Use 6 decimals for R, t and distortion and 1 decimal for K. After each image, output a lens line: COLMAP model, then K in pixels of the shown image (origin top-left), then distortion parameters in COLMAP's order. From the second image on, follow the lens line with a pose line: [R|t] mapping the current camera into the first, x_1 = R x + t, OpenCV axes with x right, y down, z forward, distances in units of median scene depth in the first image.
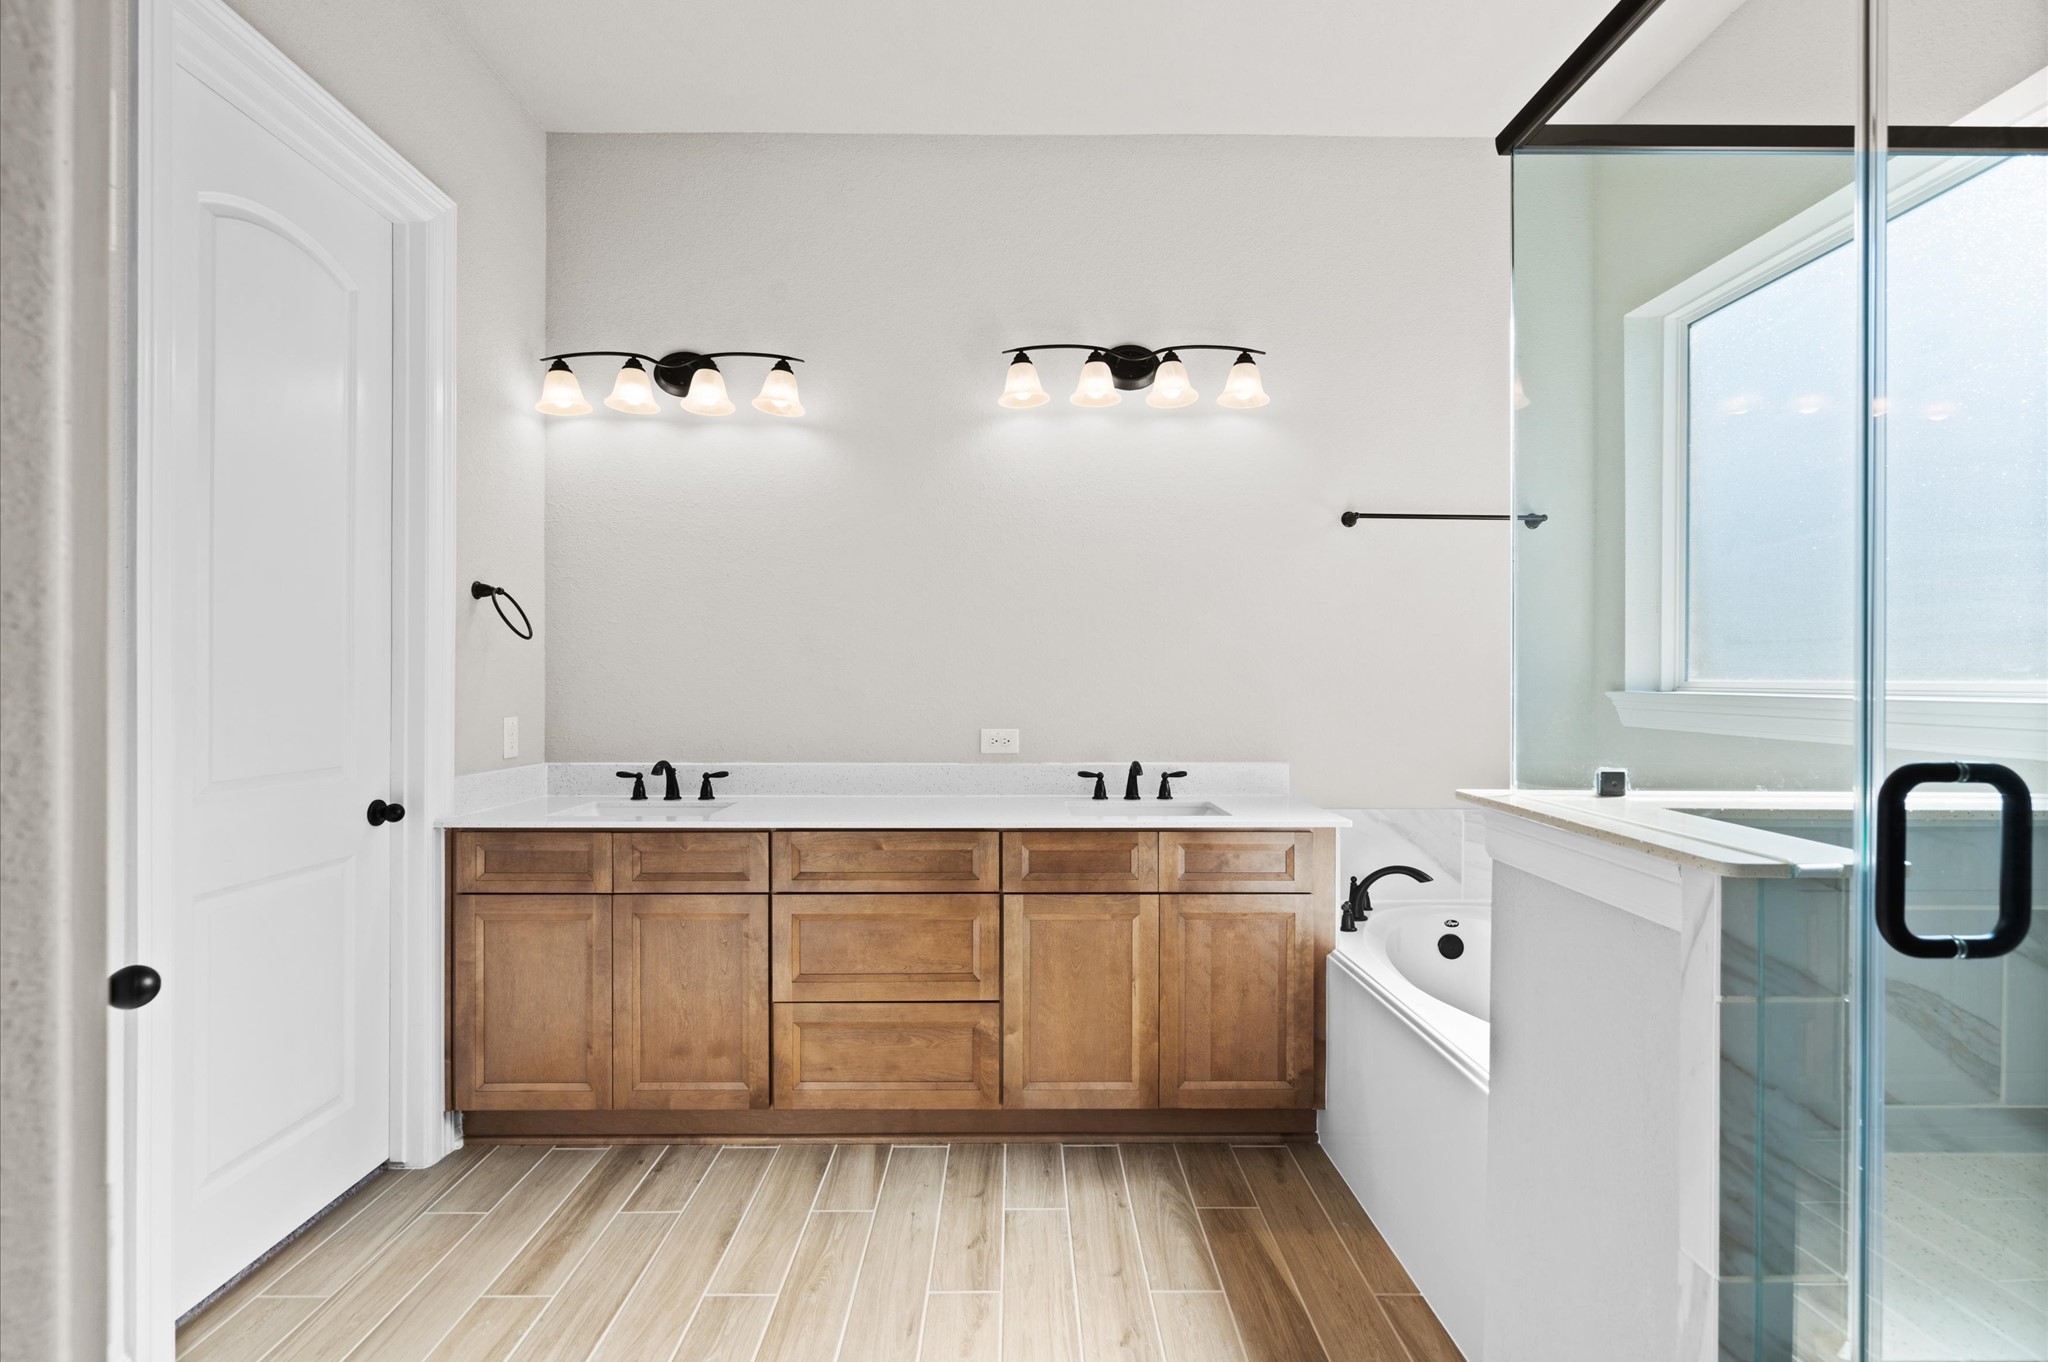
lens RADIAL K [[924.7, 0, 1024.2], [0, 924.7, 681.7], [0, 0, 1]] dist [-0.004340, 0.001038]
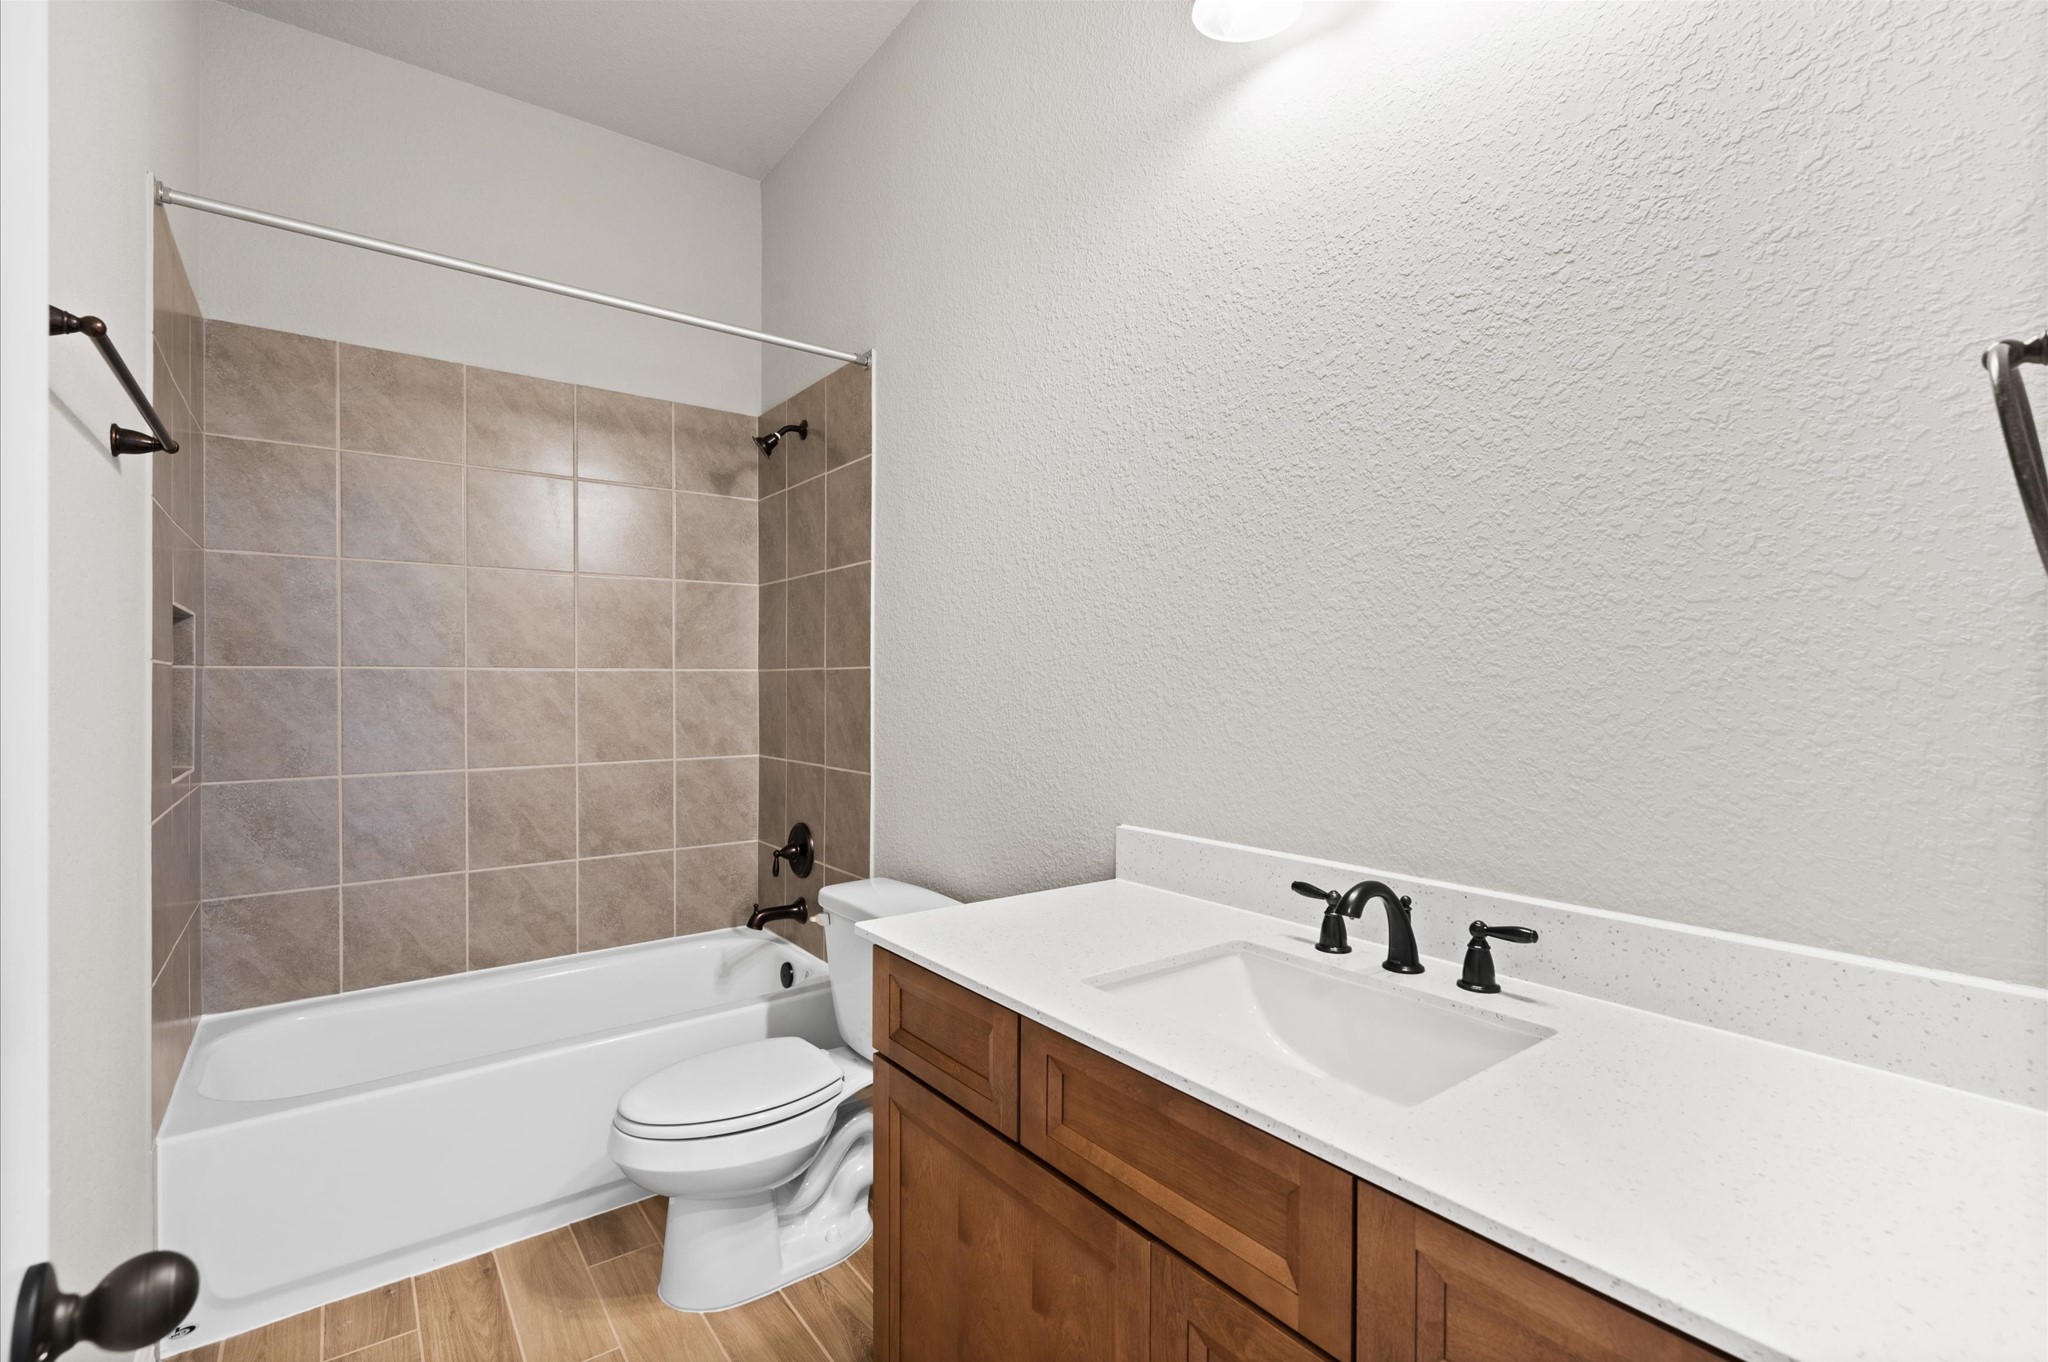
lens RADIAL K [[924.7, 0, 1027.5], [0, 924.7, 680.8], [0, 0, 1]] dist [-0.004340, 0.001038]
pose [[0.594349, -0.004343, -0.804196, -0.138822], [0.002431, 0.999991, -0.003604, -0.004801], [0.804204, 0.000187, 0.594354, 0.606260]]
